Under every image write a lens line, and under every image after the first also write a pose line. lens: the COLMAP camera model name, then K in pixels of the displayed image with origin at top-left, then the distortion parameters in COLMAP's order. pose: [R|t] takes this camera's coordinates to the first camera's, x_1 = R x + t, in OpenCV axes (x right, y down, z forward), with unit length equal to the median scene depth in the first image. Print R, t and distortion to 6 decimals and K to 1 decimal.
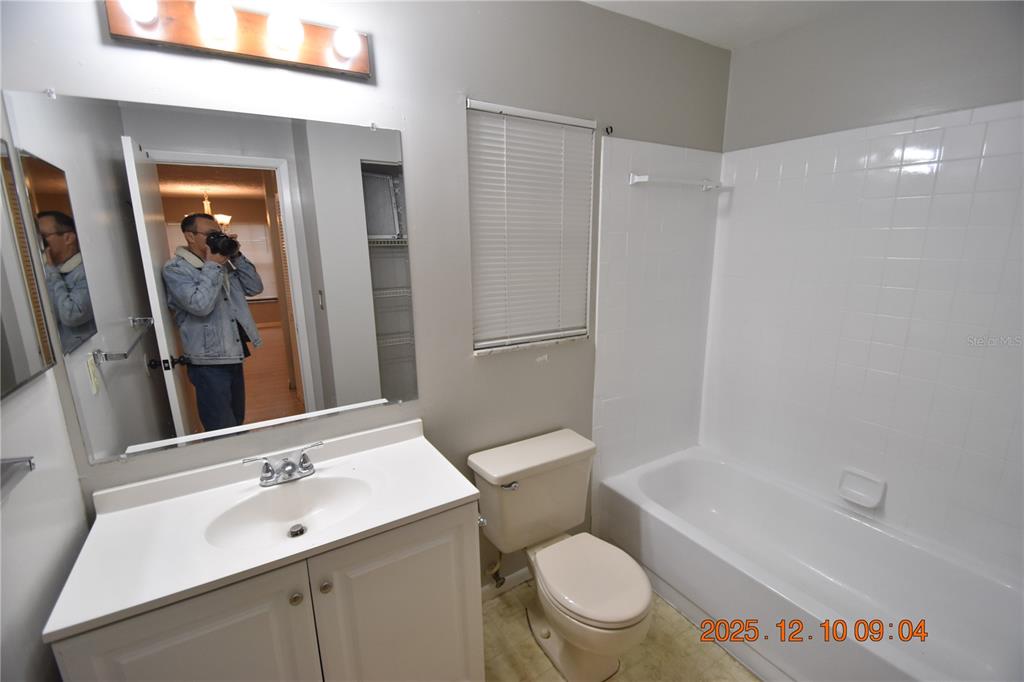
lens RADIAL K [[441.9, 0, 511.7], [0, 441.9, 337.8], [0, 0, 1]] dist [-0.016164, -0.004834]
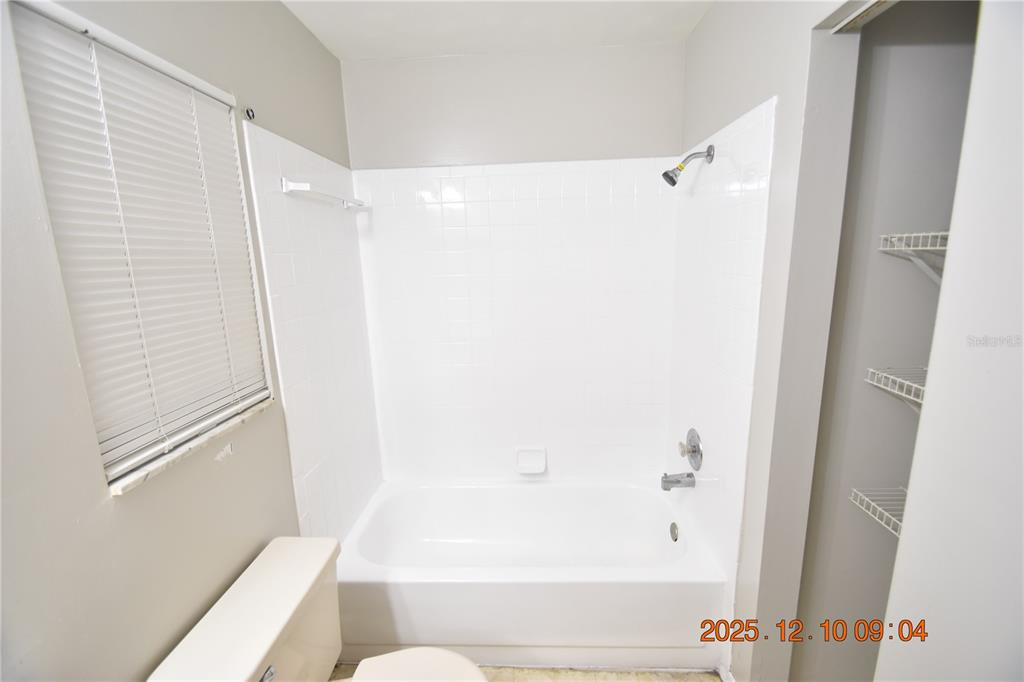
lens RADIAL K [[441.9, 0, 517.6], [0, 441.9, 340.4], [0, 0, 1]] dist [-0.016164, -0.004834]
pose [[0.545455, -0.158081, 0.823098, -0.187585], [0.195123, 0.979019, 0.058721, -0.063719], [-0.815111, 0.128576, 0.564856, 0.282907]]
